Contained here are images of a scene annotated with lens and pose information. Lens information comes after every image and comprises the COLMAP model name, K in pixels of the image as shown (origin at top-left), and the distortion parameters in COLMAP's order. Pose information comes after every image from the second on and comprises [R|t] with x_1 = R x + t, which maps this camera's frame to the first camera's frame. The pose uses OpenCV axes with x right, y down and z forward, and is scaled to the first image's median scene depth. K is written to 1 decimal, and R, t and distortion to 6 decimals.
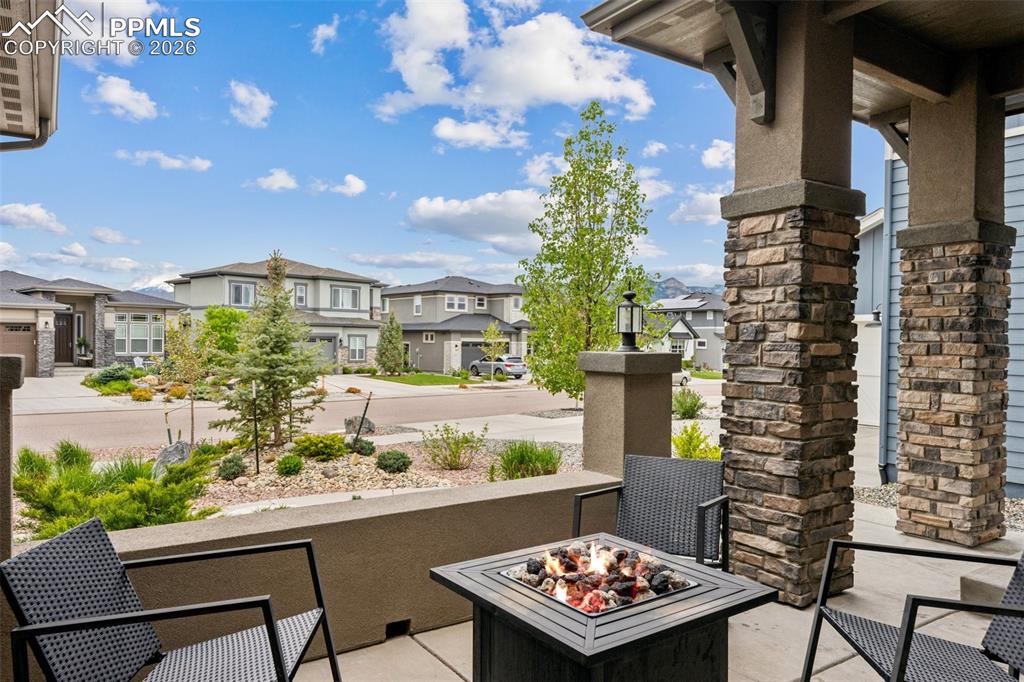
lens RADIAL K [[701.3, 0, 512.0], [0, 701.3, 341.0], [0, 0, 1]] dist [0.000505, 0.000414]
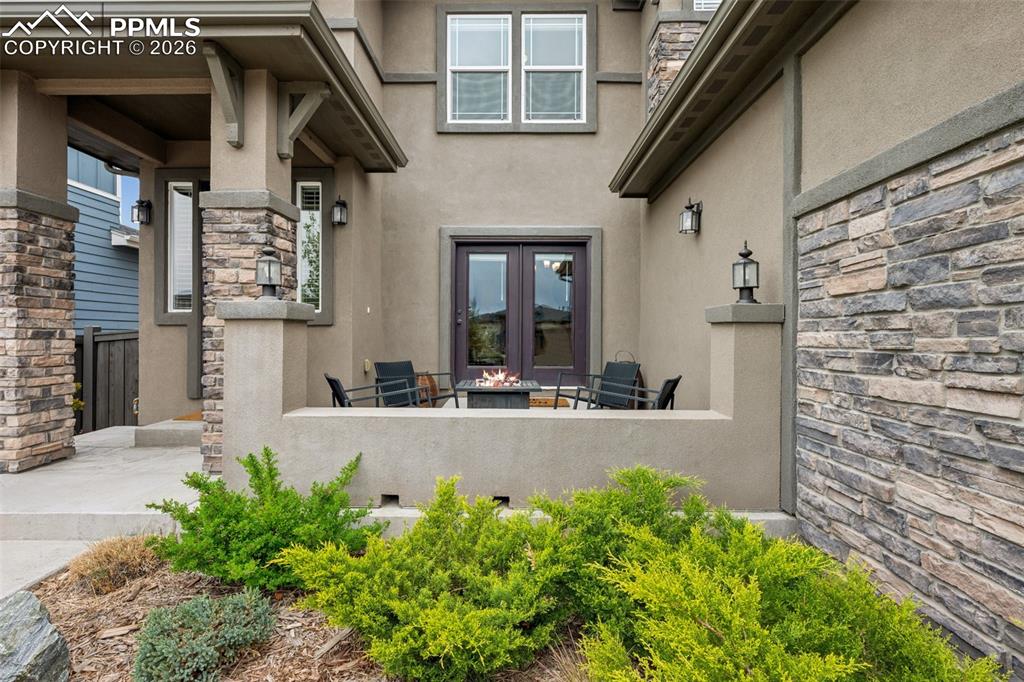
lens RADIAL K [[501.8, 0, 512.0], [0, 501.8, 341.0], [0, 0, 1]] dist [0.000272, 0.000046]
pose [[-0.811671, -0.011394, 0.584003, -0.534562], [-0.004002, 0.999895, 0.013946, 0.060566], [-0.584101, 0.008982, -0.811632, 1.238383]]
